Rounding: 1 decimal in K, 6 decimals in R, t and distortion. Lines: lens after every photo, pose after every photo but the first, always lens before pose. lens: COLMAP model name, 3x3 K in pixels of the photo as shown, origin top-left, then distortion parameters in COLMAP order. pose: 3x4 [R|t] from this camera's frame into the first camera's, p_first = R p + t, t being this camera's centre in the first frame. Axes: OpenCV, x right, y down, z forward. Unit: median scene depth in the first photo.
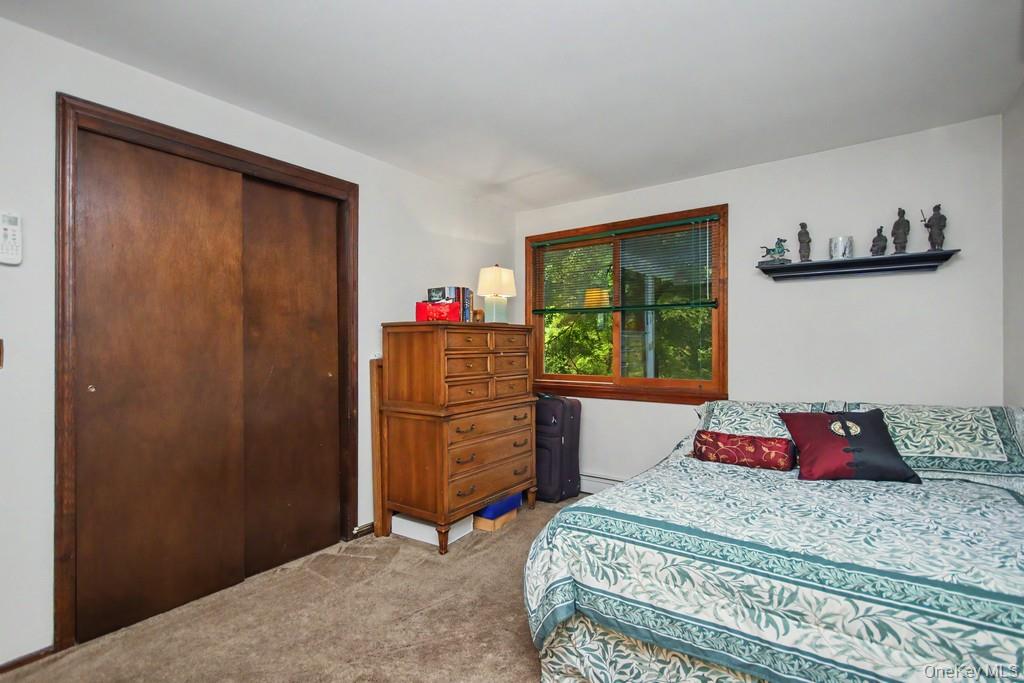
lens RADIAL K [[486.2, 0, 515.5], [0, 486.2, 342.1], [0, 0, 1]] dist [0.005173, -0.002500]
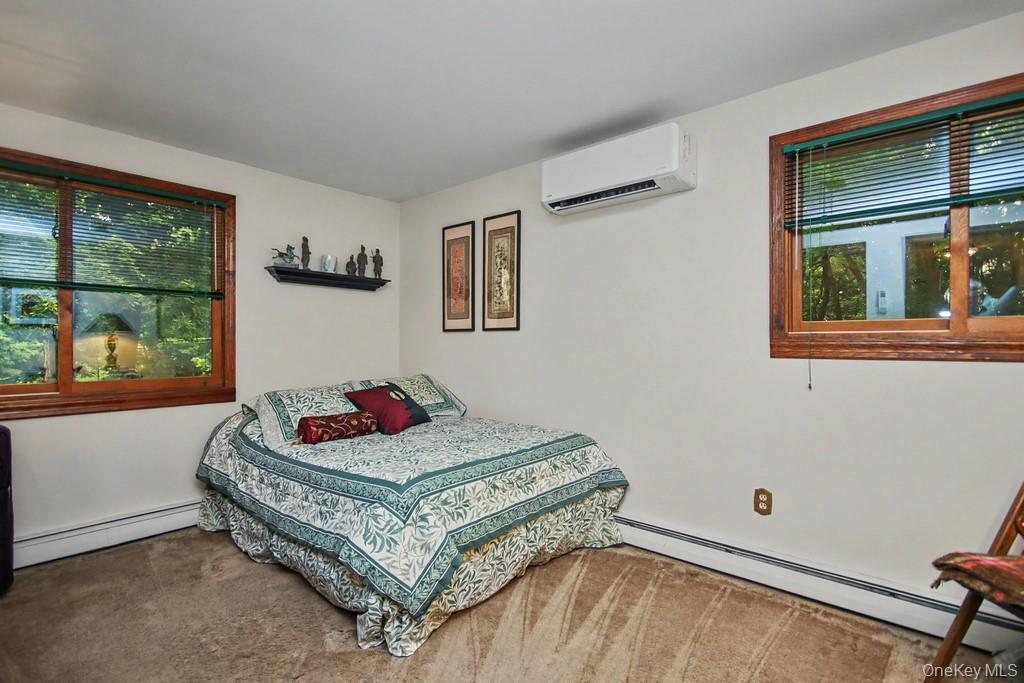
lens RADIAL K [[486.2, 0, 515.7], [0, 486.2, 343.4], [0, 0, 1]] dist [0.005173, -0.002500]
pose [[0.086066, -0.001692, 0.996288, -0.688923], [-0.006531, 0.999976, 0.002262, 0.012938], [-0.996268, -0.006702, 0.086053, 0.472462]]
